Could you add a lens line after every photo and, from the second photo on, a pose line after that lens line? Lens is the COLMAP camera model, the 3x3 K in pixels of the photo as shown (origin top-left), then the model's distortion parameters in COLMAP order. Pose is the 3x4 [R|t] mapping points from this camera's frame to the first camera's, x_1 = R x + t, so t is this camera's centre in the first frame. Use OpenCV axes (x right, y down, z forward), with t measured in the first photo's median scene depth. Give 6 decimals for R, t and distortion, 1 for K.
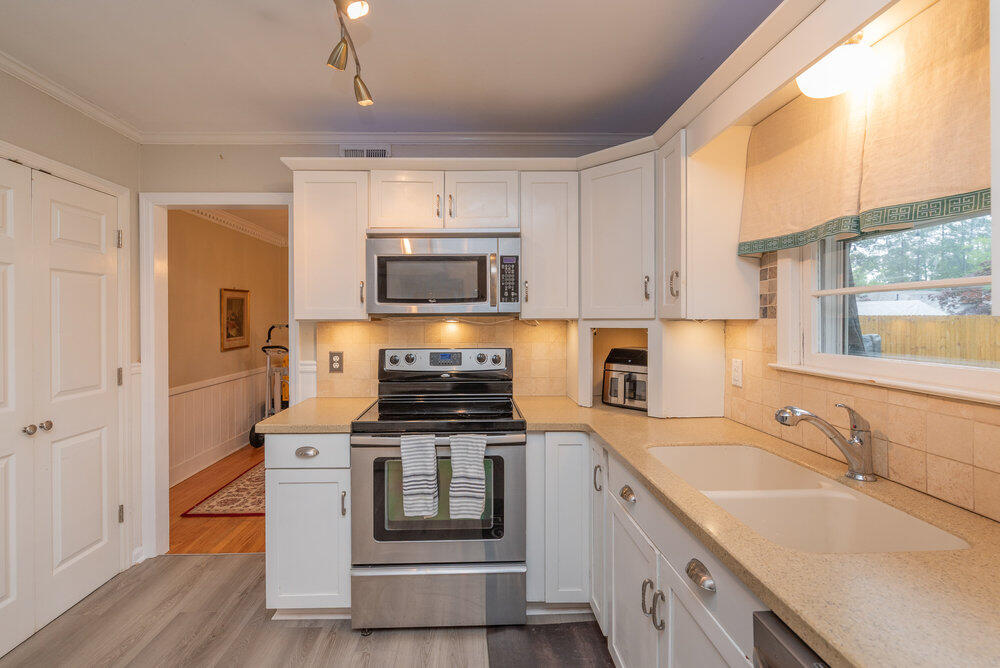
lens RADIAL K [[435.5, 0, 491.5], [0, 435.5, 326.3], [0, 0, 1]] dist [0.005547, 0.000554]
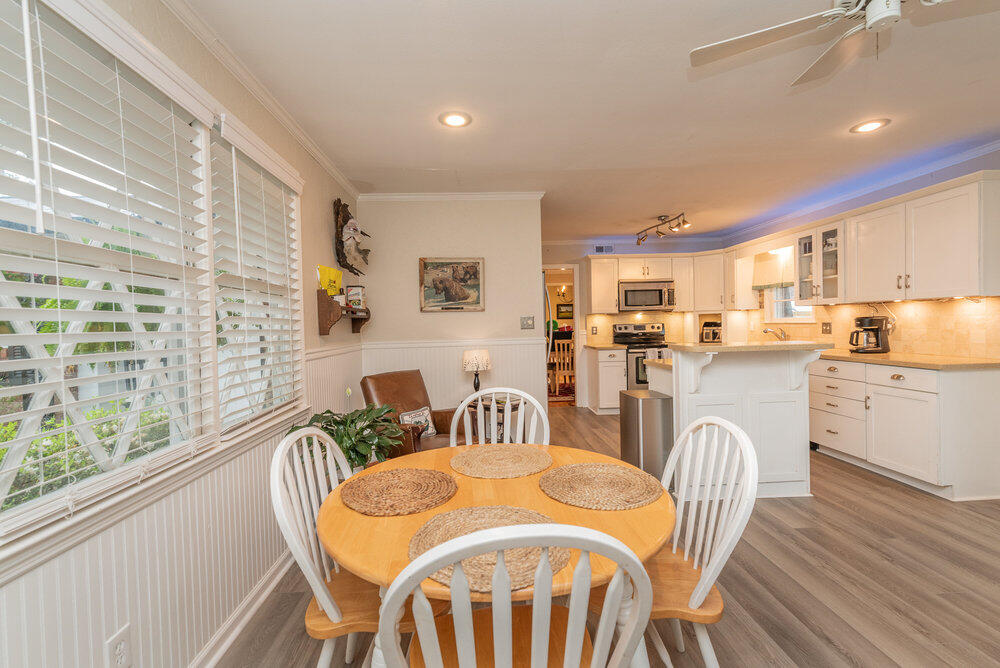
lens RADIAL K [[435.5, 0, 504.1], [0, 435.5, 336.0], [0, 0, 1]] dist [0.005547, 0.000554]
pose [[0.999445, -0.021526, 0.025410, -1.101662], [0.021130, 0.999653, 0.015718, 0.074191], [-0.025740, -0.015172, 0.999554, -1.770937]]
